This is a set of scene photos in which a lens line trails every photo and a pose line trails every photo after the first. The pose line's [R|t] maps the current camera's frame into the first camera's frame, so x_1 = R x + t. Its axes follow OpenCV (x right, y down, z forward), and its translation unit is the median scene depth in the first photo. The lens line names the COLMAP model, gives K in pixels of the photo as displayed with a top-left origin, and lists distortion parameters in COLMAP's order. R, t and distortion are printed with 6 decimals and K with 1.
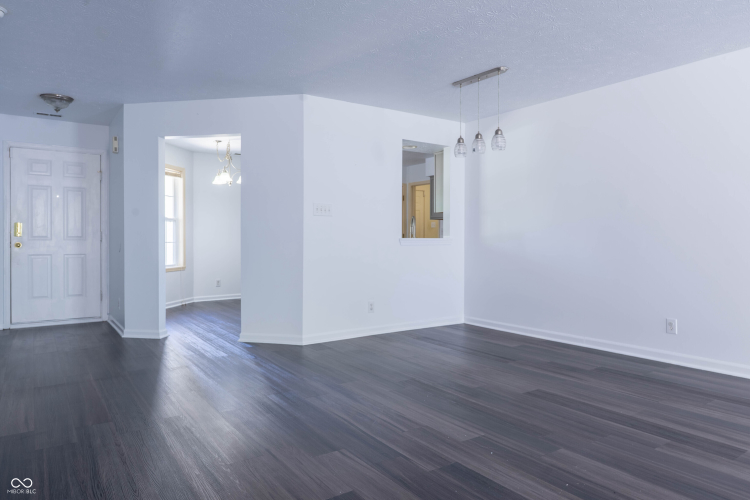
lens RADIAL K [[472.6, 0, 358.2], [0, 472.6, 250.5], [0, 0, 1]] dist [0.031120, 0.001438]
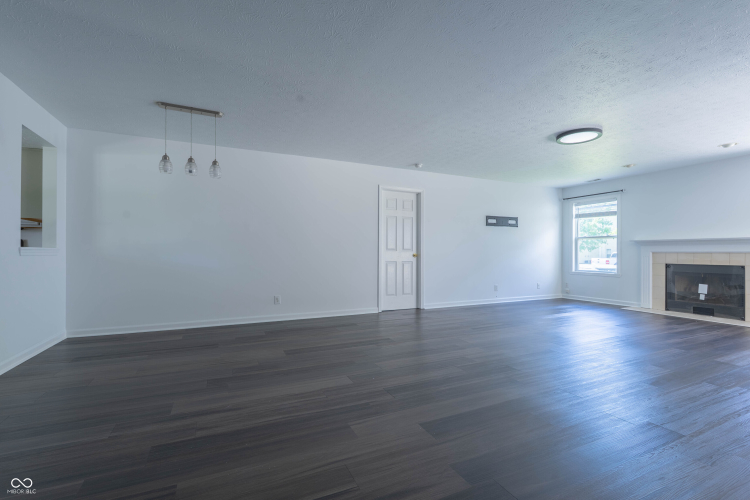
lens RADIAL K [[331.7, 0, 359.3], [0, 331.7, 255.0], [0, 0, 1]] dist [-0.004547, 0.001697]
pose [[0.192554, -0.003910, 0.981279, -0.502485], [0.020166, 0.999797, 0.000026, -0.000567], [-0.981079, 0.019783, 0.192593, 0.484419]]
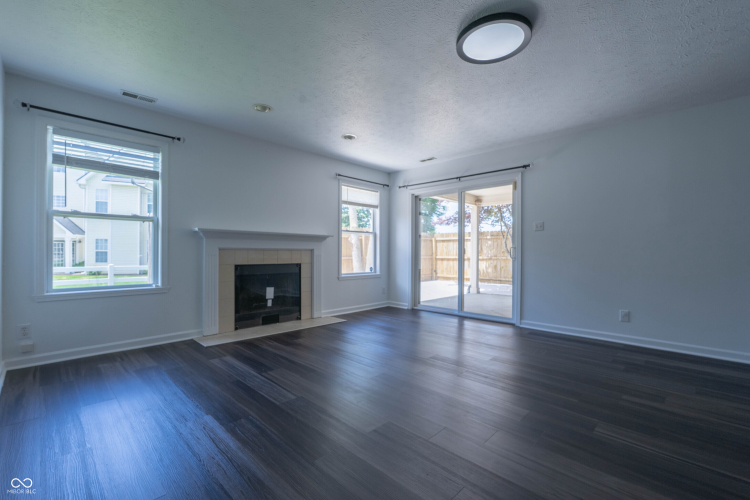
lens RADIAL K [[331.7, 0, 370.9], [0, 331.7, 251.5], [0, 0, 1]] dist [-0.004547, 0.001697]
pose [[-0.976812, -0.000614, -0.214096, 0.925077], [-0.004250, 0.999854, 0.016524, 0.004395], [0.214055, 0.017051, -0.976673, 0.545075]]
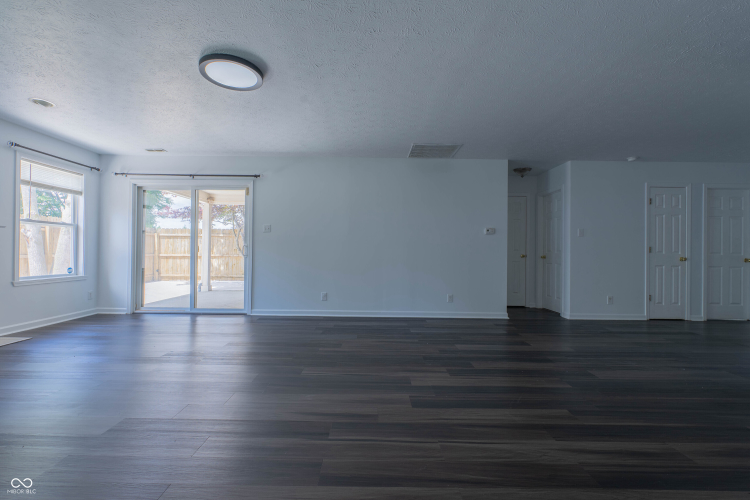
lens RADIAL K [[331.7, 0, 374.0], [0, 331.7, 250.7], [0, 0, 1]] dist [-0.004547, 0.001697]
pose [[-0.543207, -0.004775, -0.839585, 1.007331], [-0.023200, 0.999687, 0.009324, 0.002062], [0.839278, 0.024543, -0.543148, 0.647935]]
